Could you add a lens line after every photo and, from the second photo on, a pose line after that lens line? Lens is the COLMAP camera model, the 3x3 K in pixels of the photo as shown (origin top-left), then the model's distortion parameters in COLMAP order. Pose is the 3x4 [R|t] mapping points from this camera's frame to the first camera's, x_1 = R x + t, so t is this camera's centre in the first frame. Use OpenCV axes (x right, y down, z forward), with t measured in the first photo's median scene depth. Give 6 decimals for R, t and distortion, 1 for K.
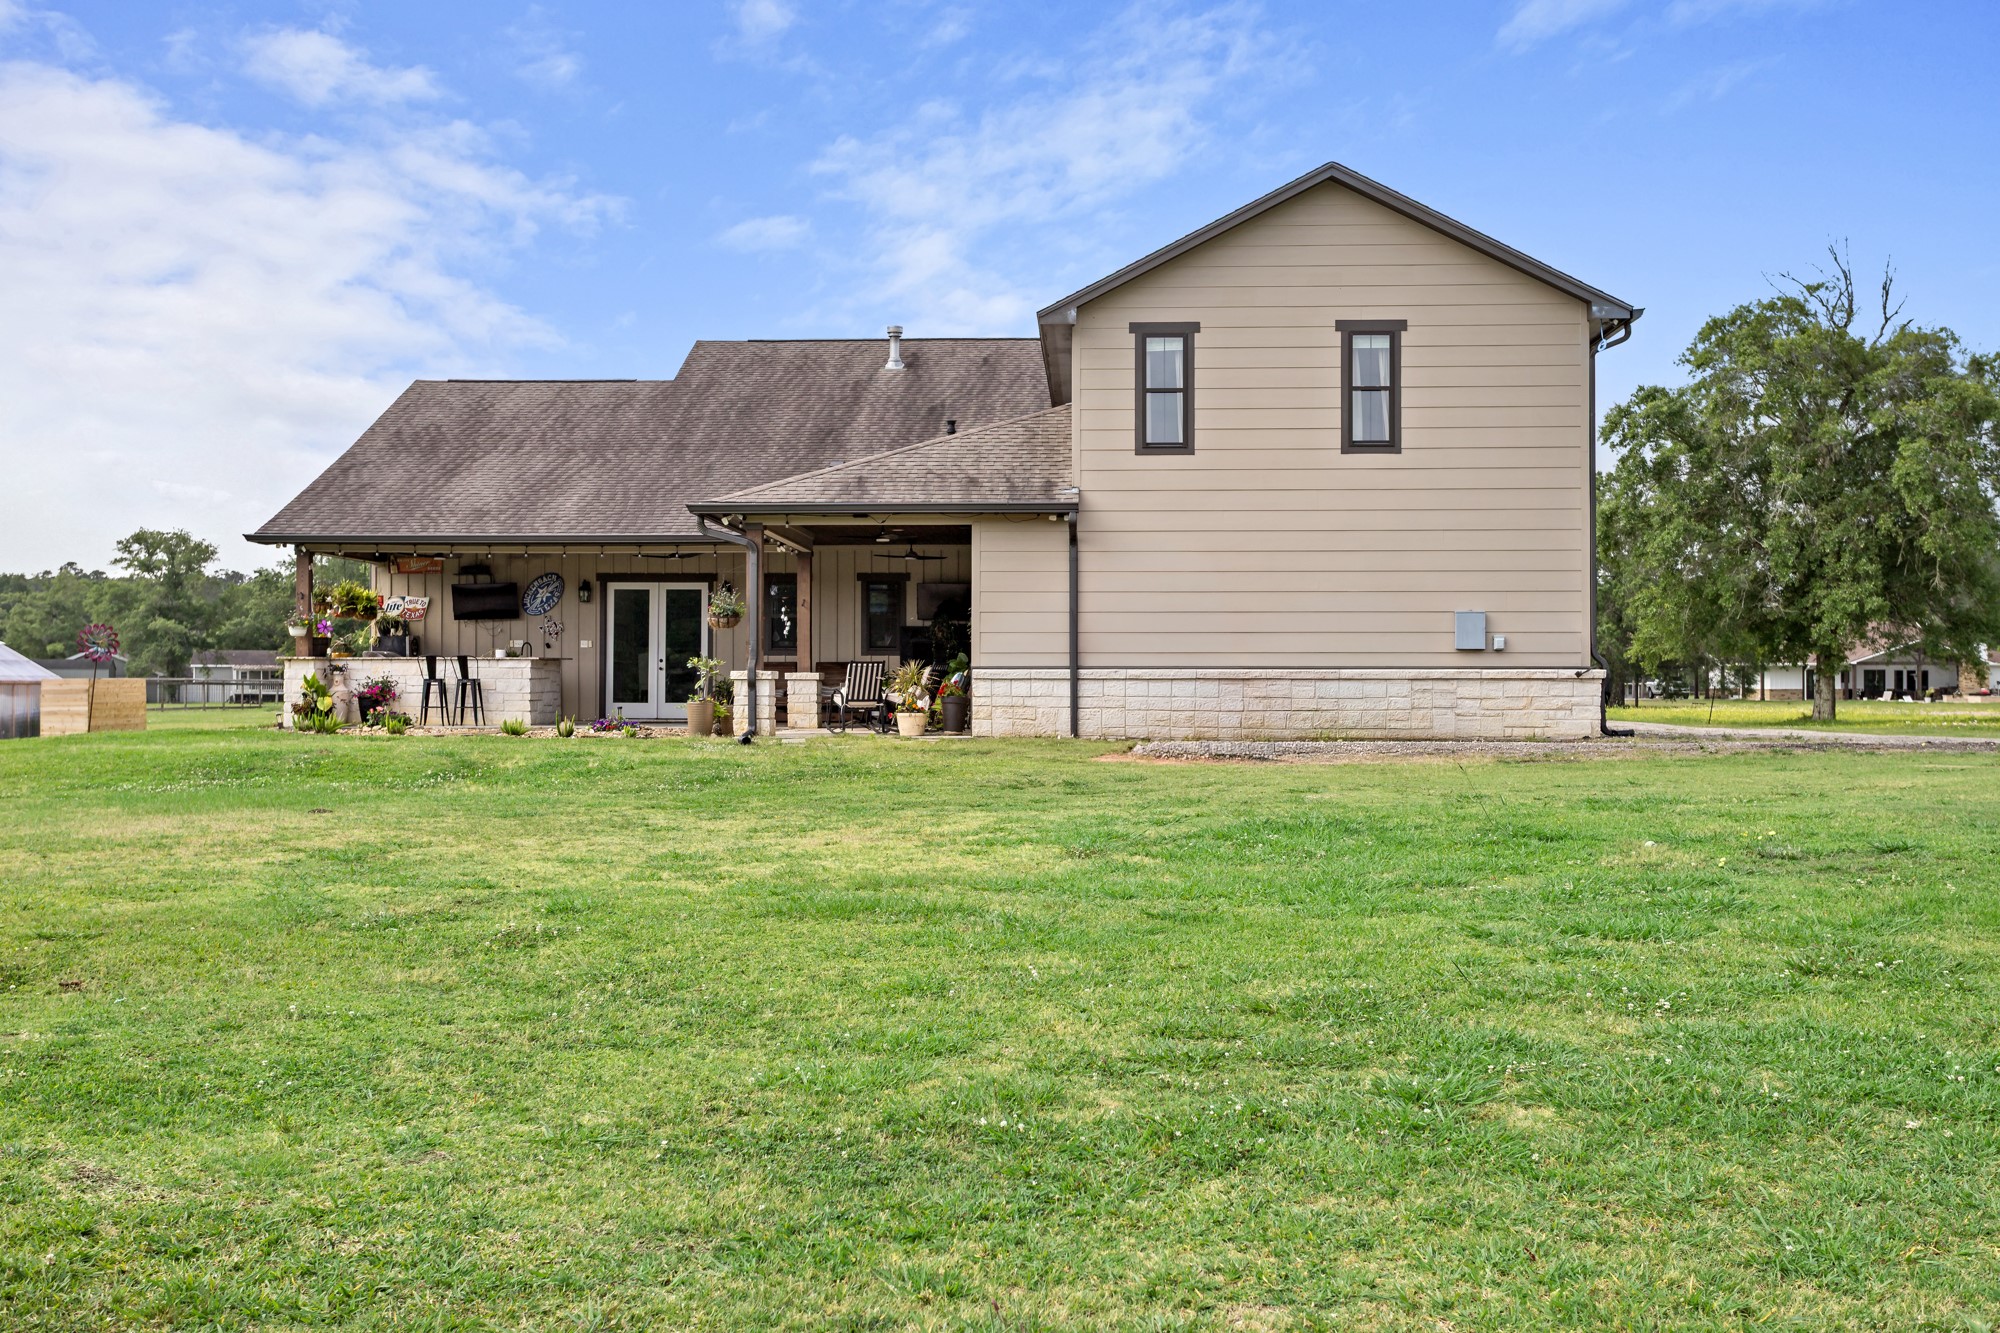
lens RADIAL K [[2273.4, 0, 1000.0], [0, 2273.4, 667.6], [0, 0, 1]] dist [-0.012646, 0.000000]
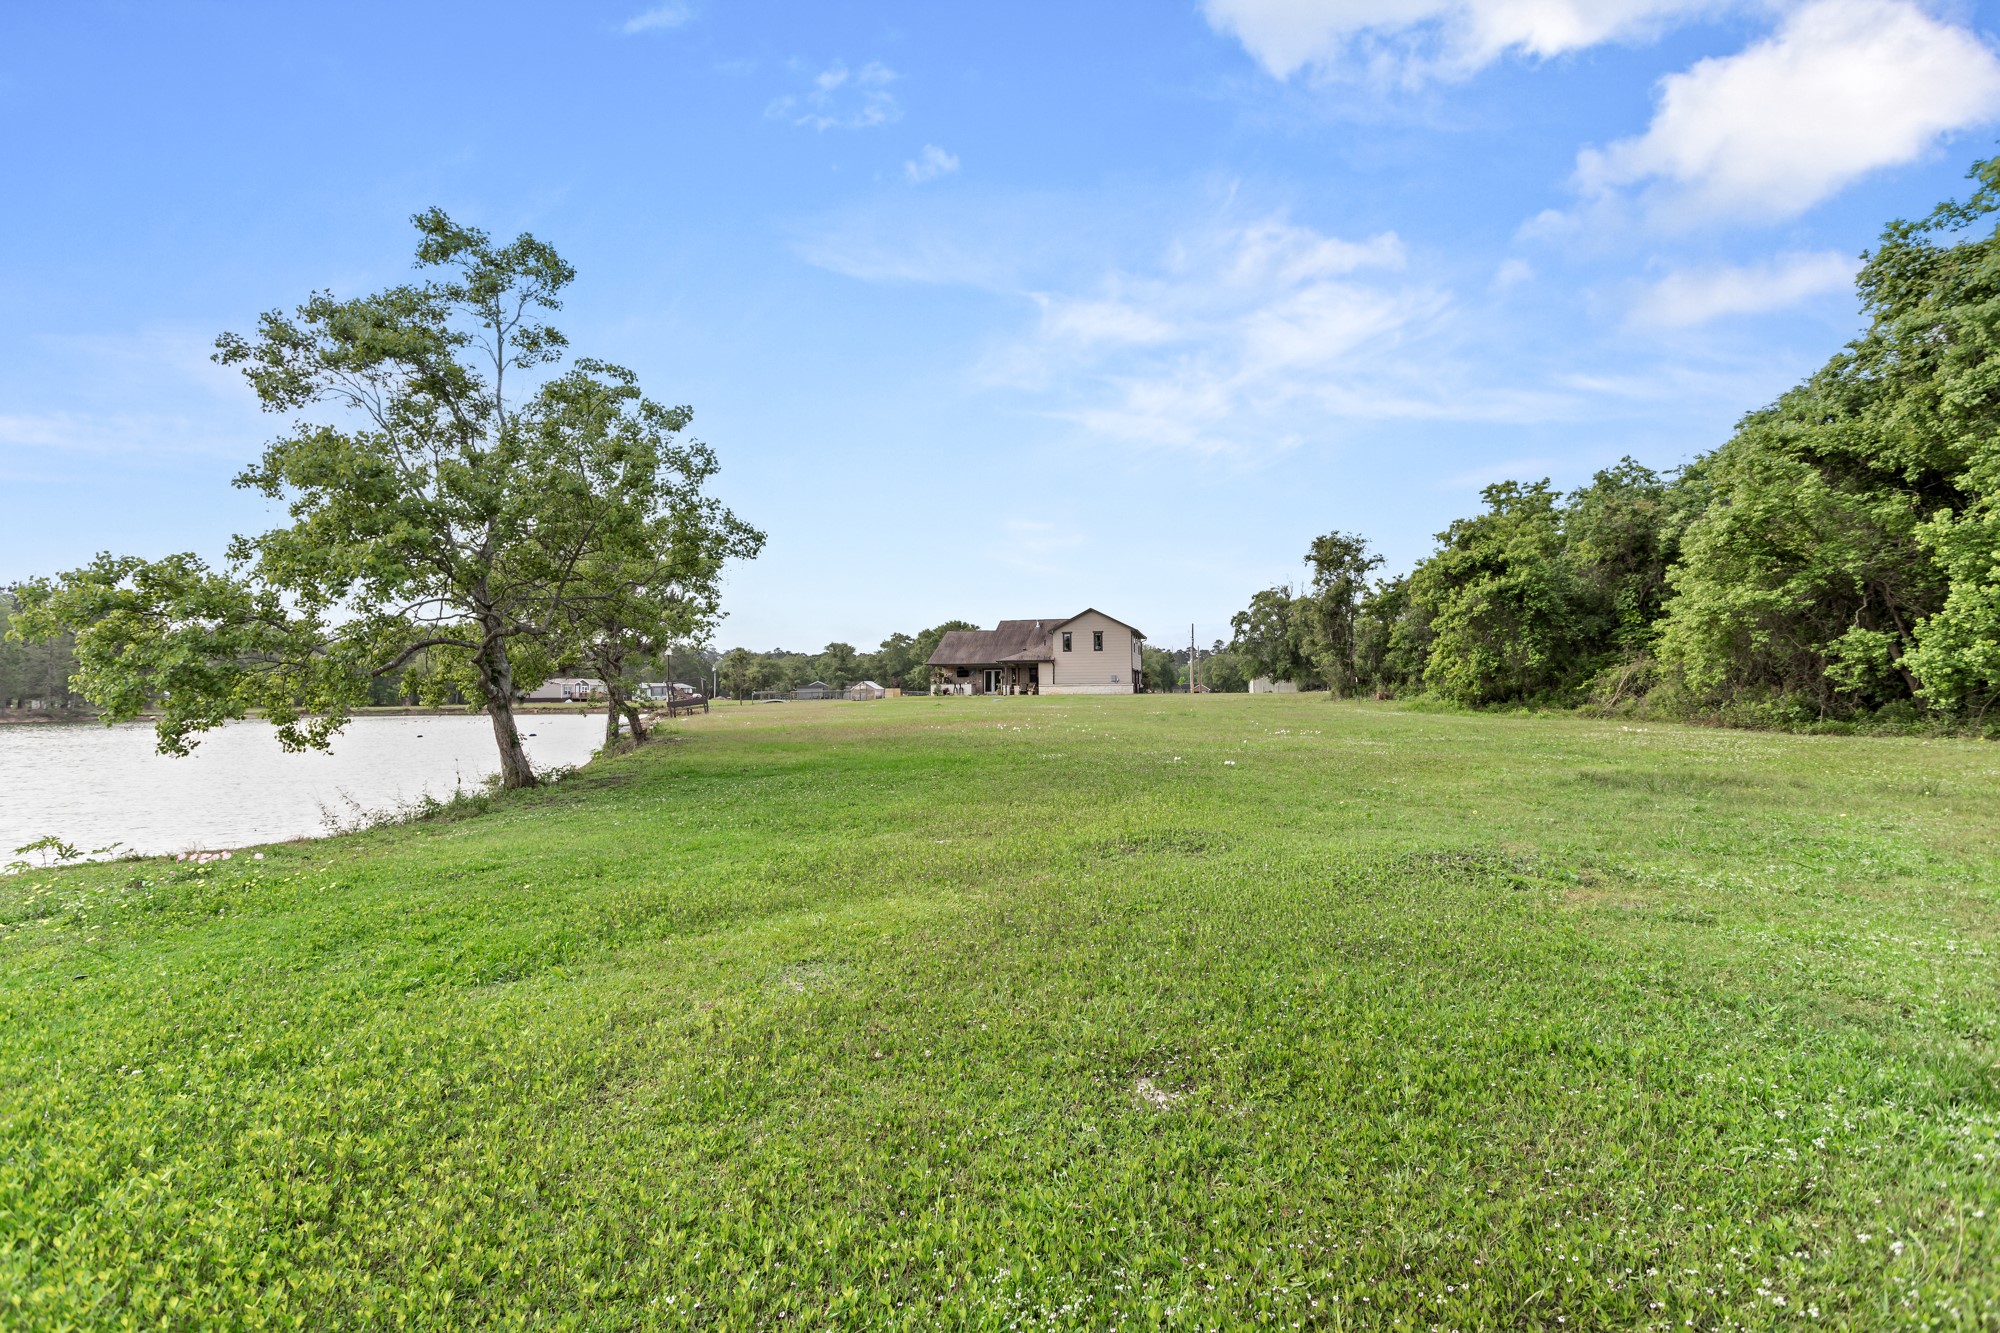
lens RADIAL K [[952.9, 0, 1000.7], [0, 952.9, 674.2], [0, 0, 1]] dist [-0.000056, 0.000000]
pose [[0.988741, -0.015678, -0.148816, 0.238363], [0.014145, 0.999836, -0.011351, -0.000263], [0.148969, 0.009119, 0.988800, -1.438470]]
